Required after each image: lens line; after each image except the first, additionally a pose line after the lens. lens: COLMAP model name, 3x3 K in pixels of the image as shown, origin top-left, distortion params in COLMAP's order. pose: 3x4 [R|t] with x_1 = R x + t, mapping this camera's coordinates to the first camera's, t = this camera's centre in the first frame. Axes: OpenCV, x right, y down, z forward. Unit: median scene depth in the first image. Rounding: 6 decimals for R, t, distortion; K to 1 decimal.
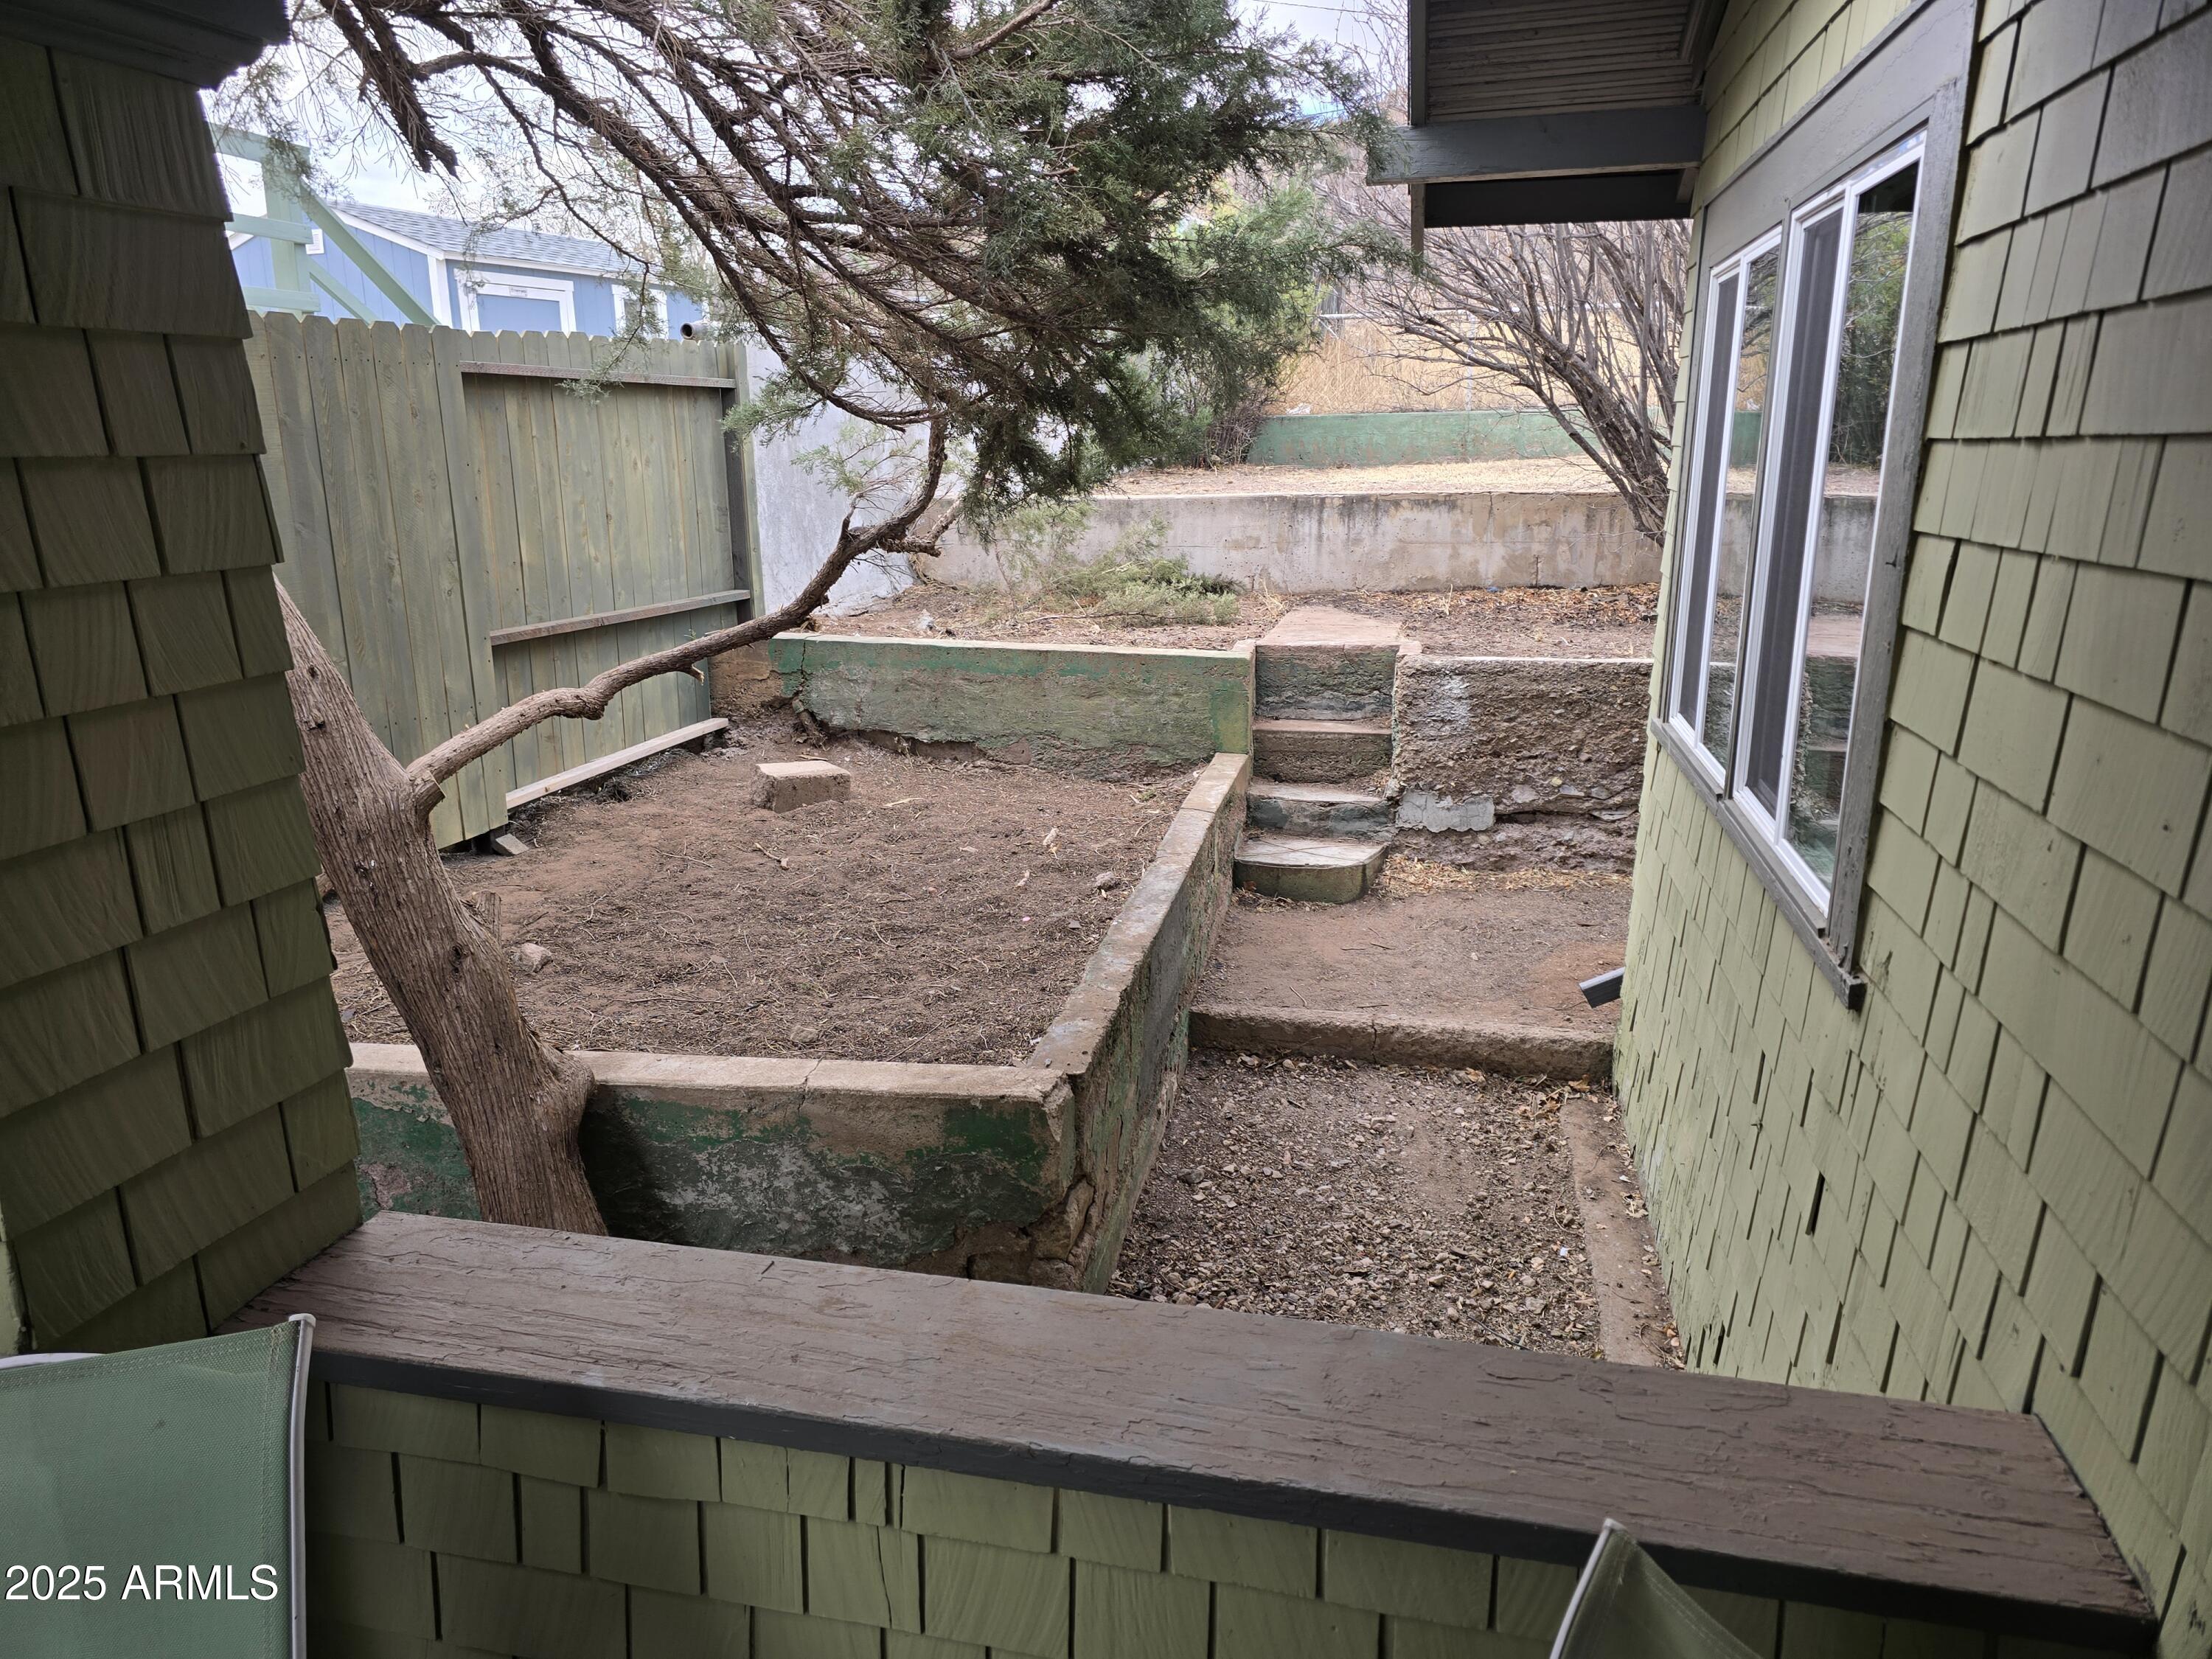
lens RADIAL K [[1480.5, 0, 1090.5], [0, 1480.5, 787.6], [0, 0, 1]] dist [0.080697, -0.075238]
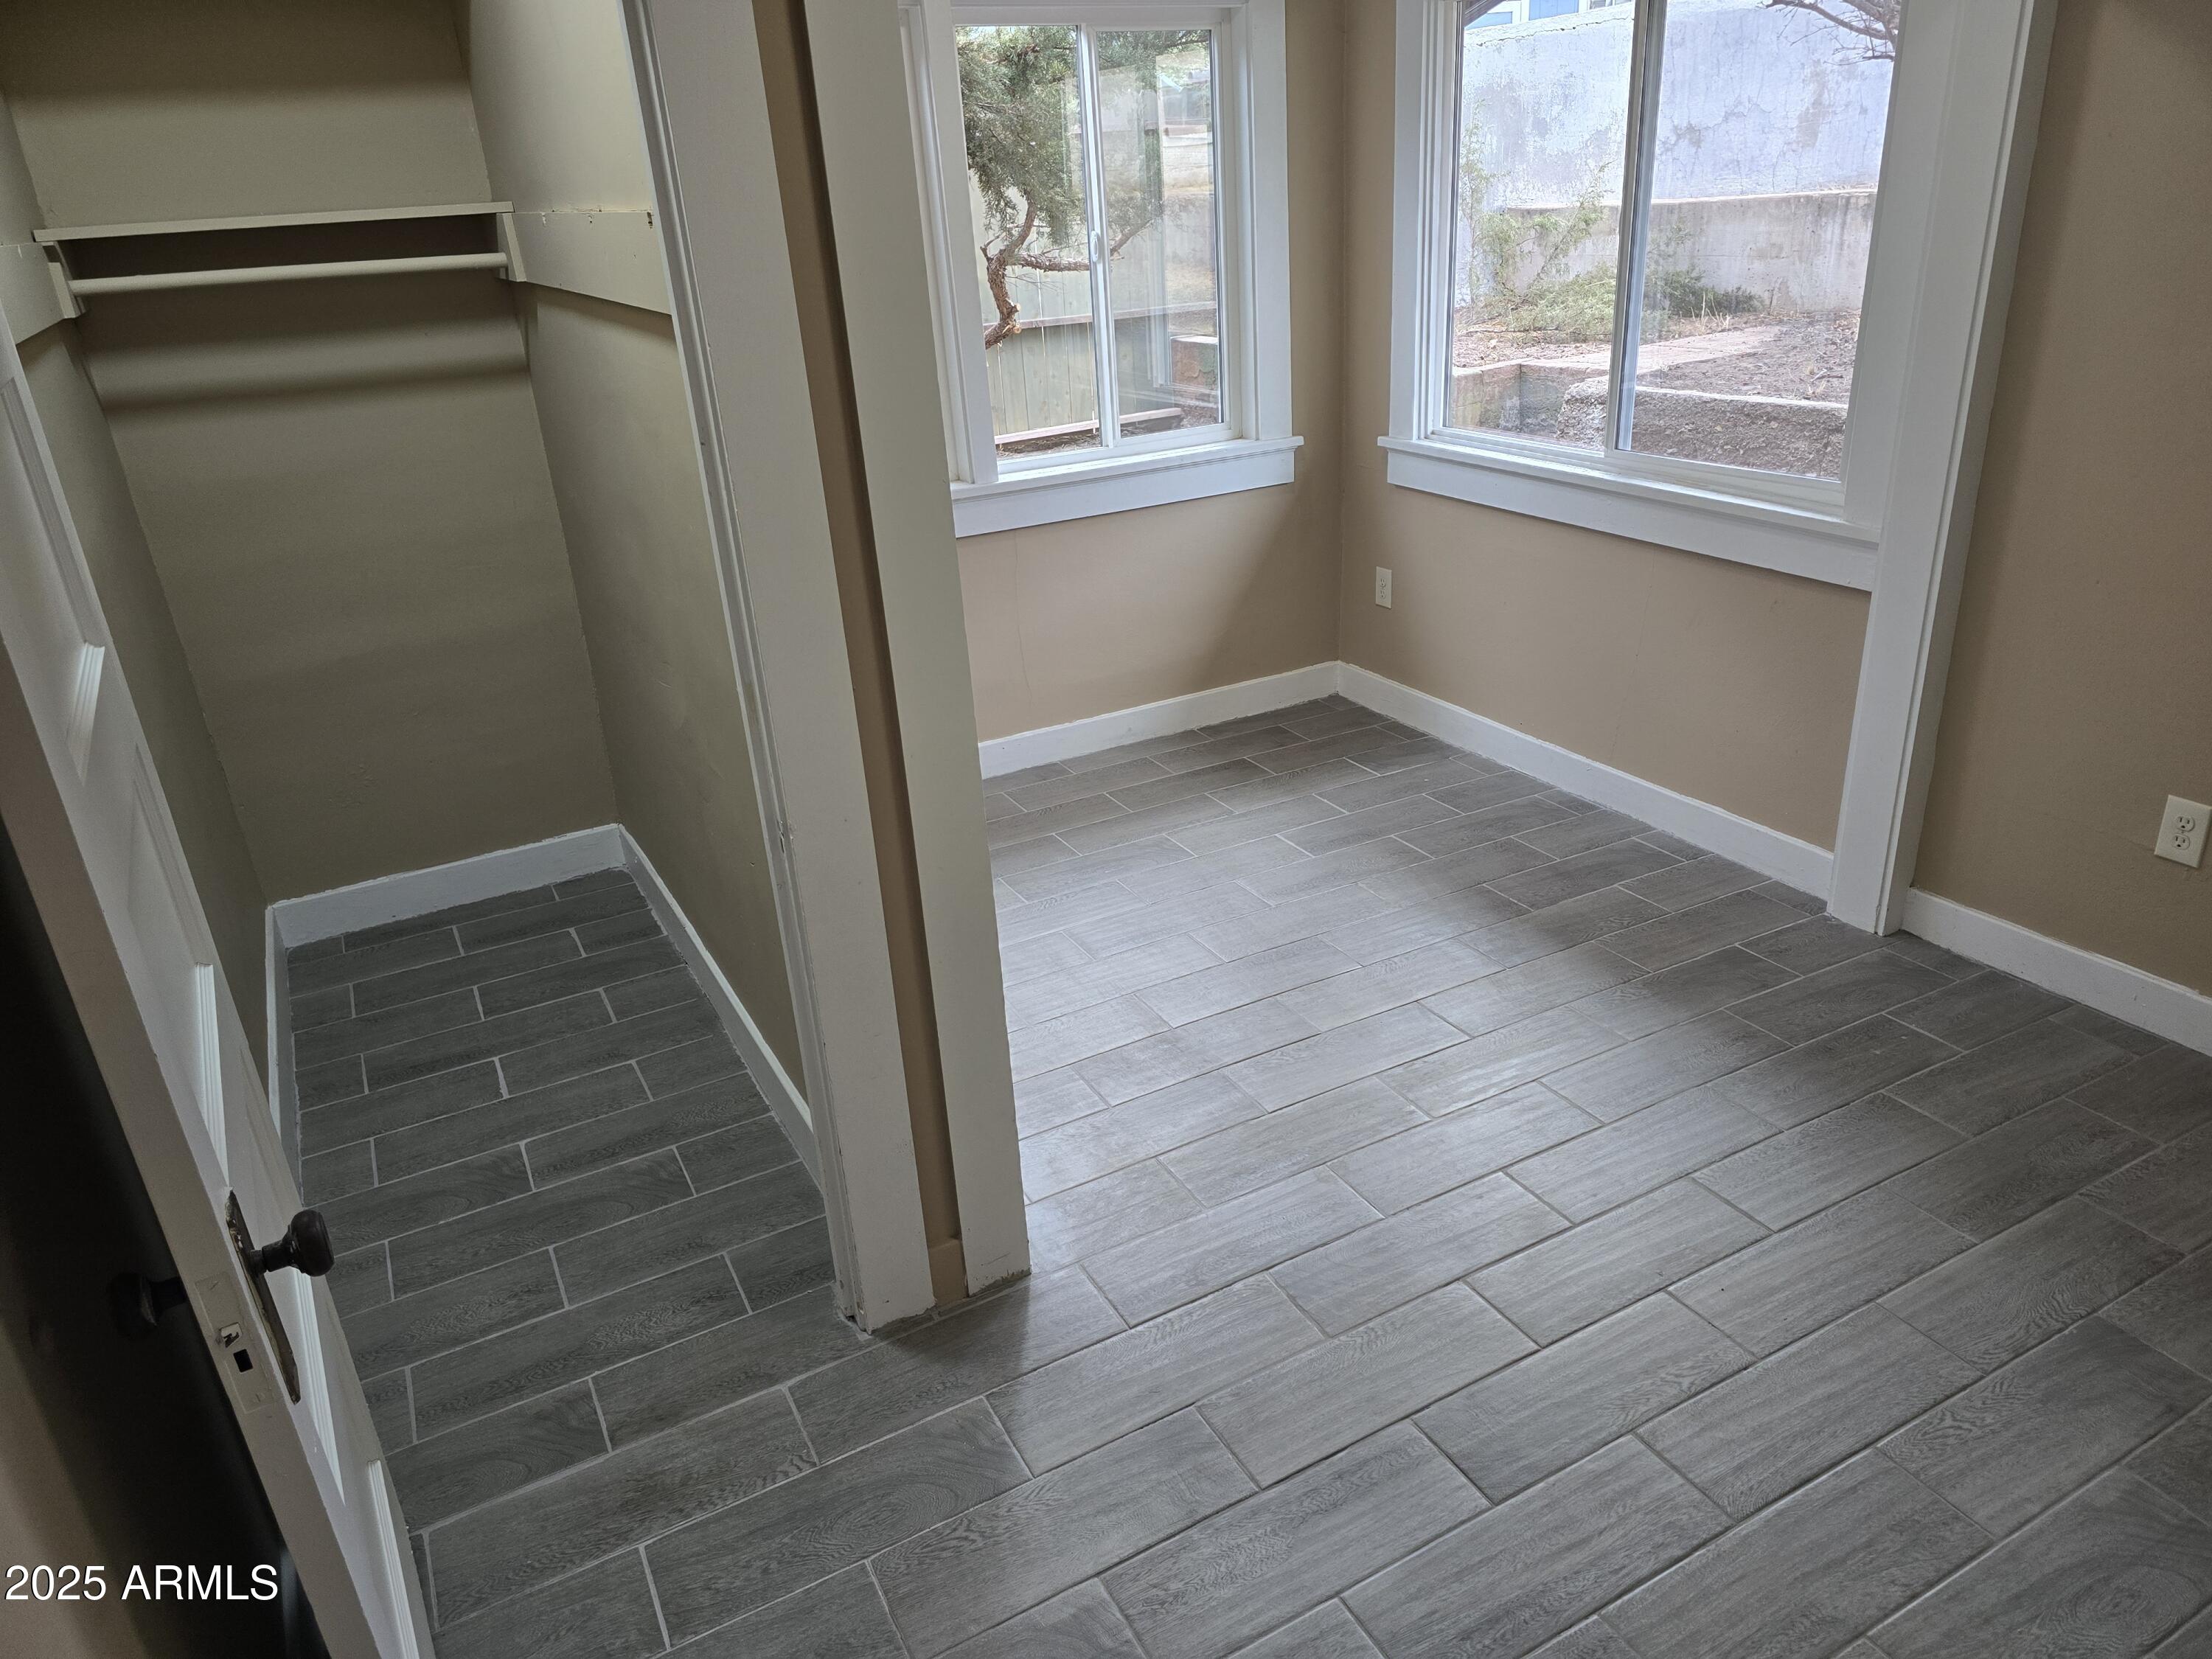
lens RADIAL K [[1480.5, 0, 1110.4], [0, 1480.5, 828.0], [0, 0, 1]] dist [0.080697, -0.075238]
pose [[0.661765, 0.269989, -0.699409, 0.613438], [-0.117095, 0.958677, 0.259281, -0.019444], [0.740510, -0.089686, 0.666034, 0.056183]]
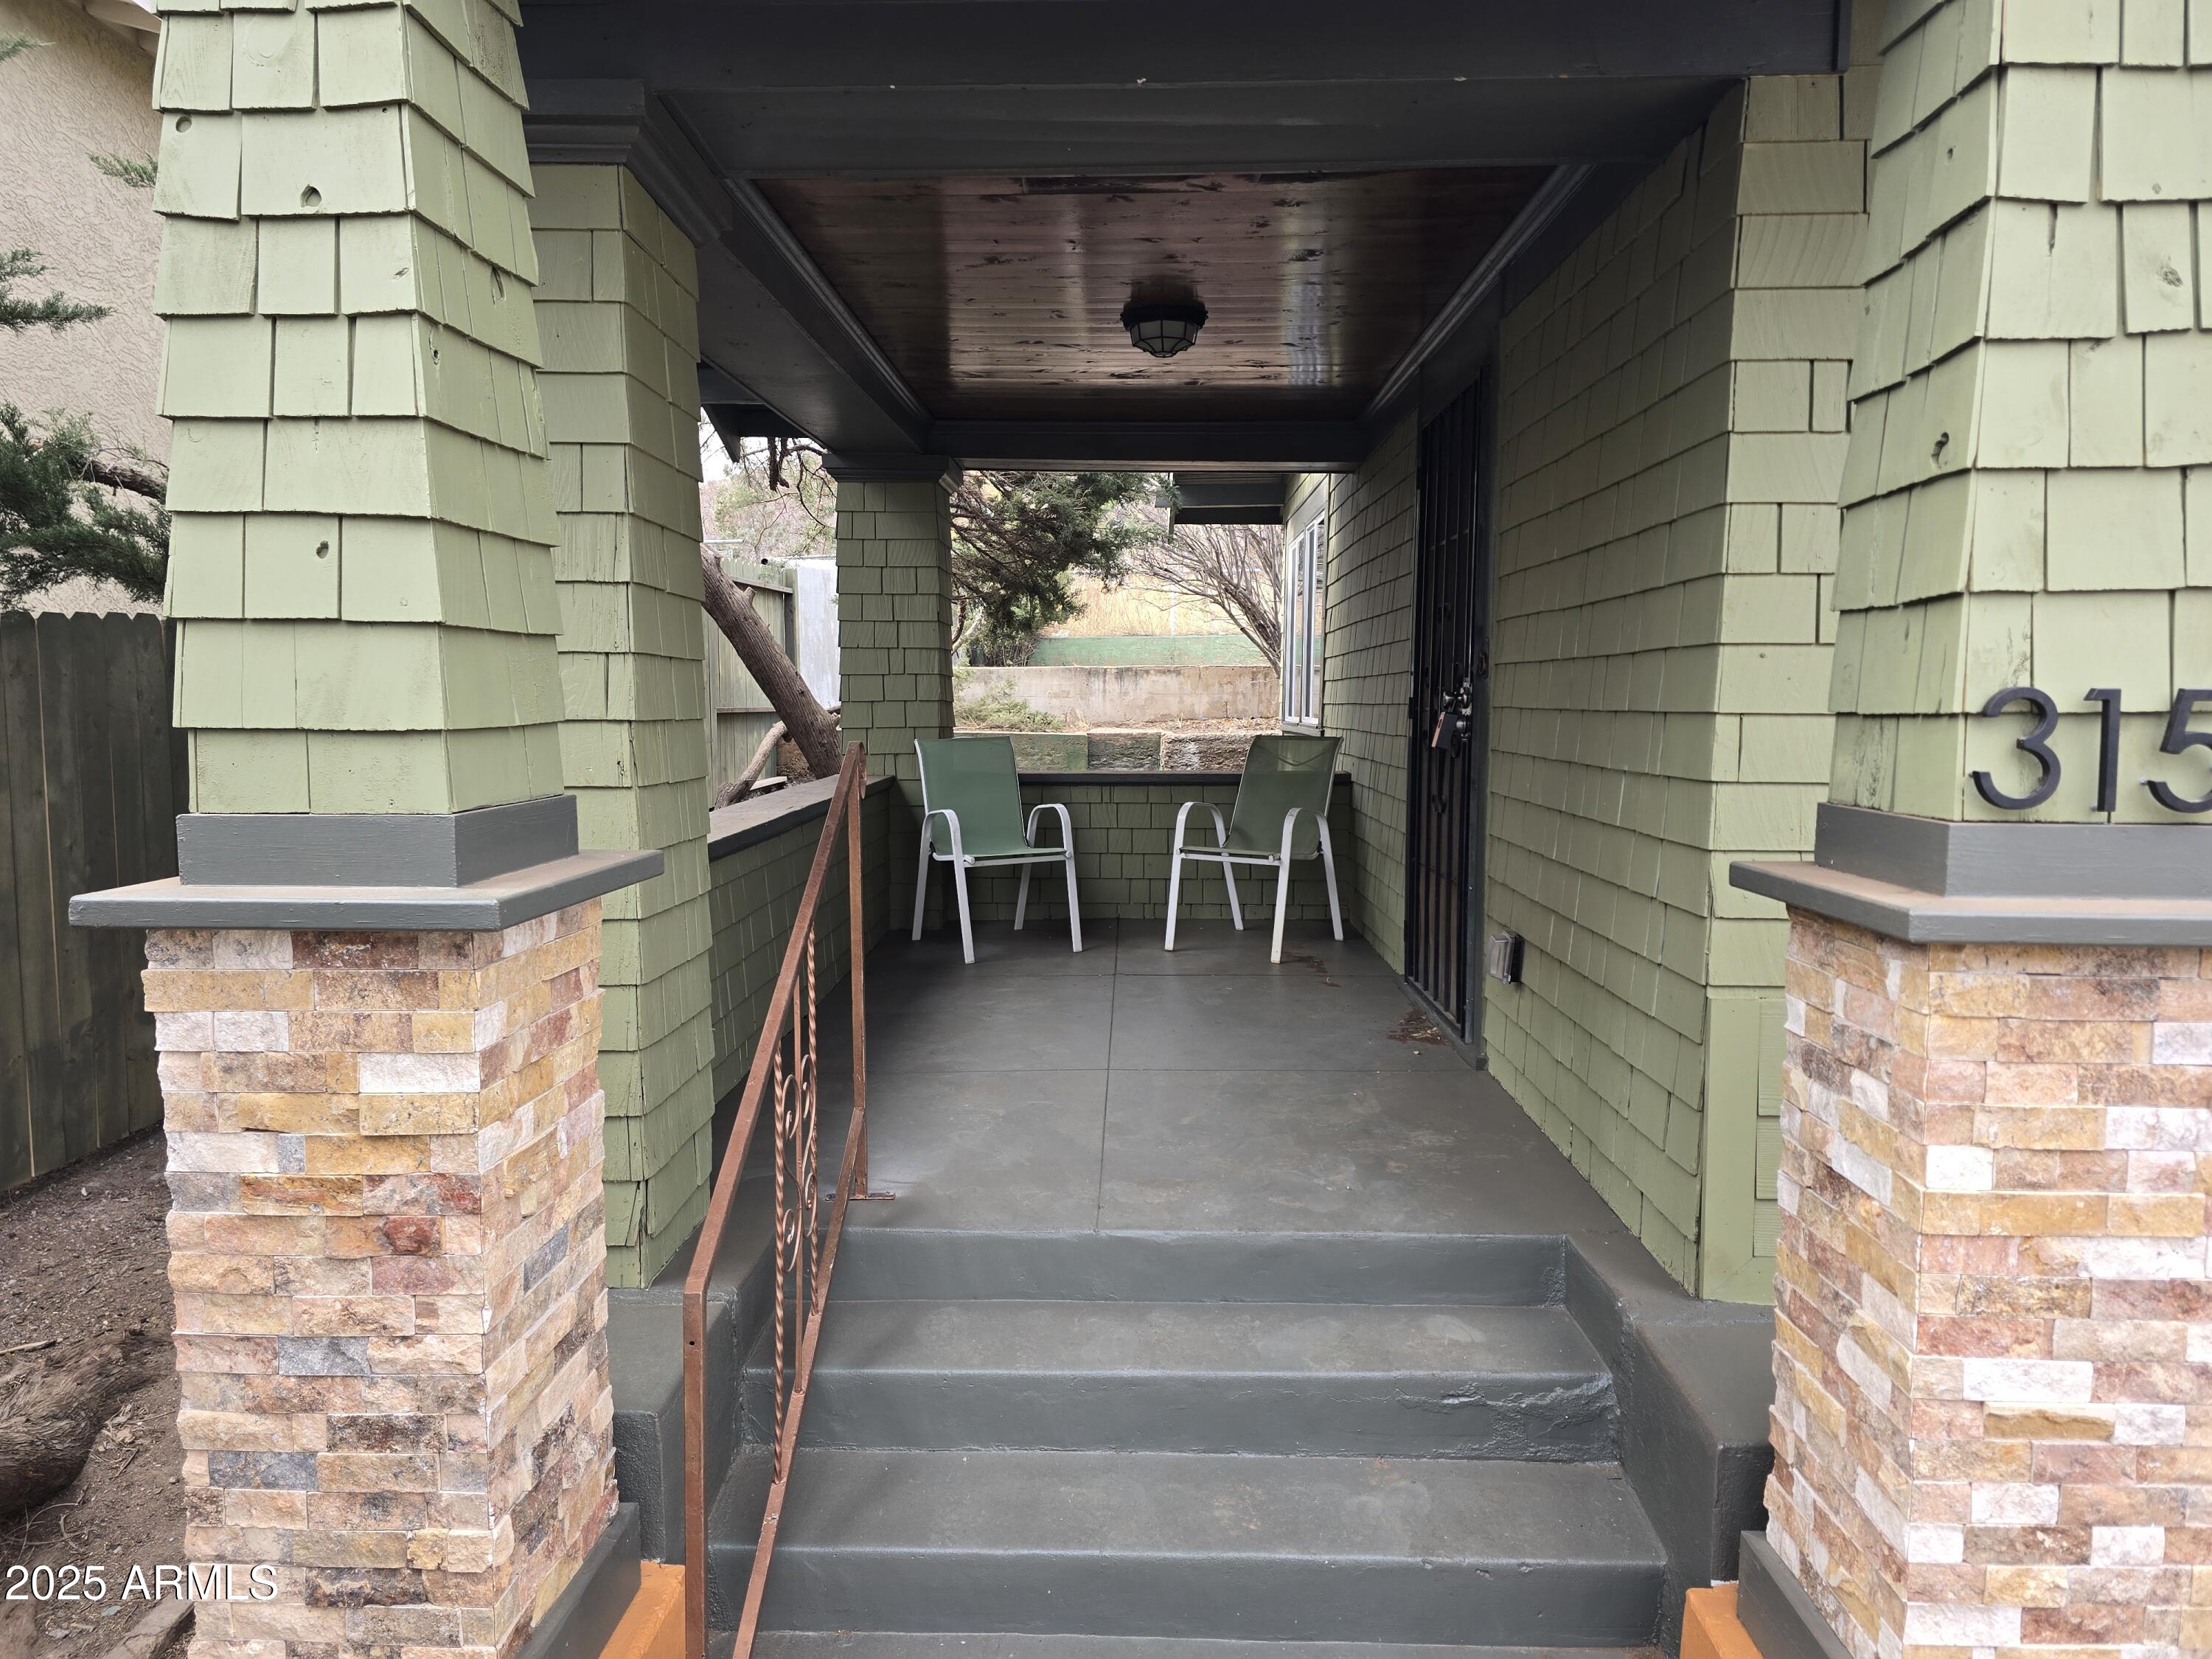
lens RADIAL K [[1480.5, 0, 1099.4], [0, 1480.5, 835.9], [0, 0, 1]] dist [0.080697, -0.075238]
pose [[0.978376, -0.009054, 0.206634, -0.213470], [0.036856, 0.990684, -0.131100, 0.229106], [-0.203522, 0.135881, 0.969595, -0.653284]]
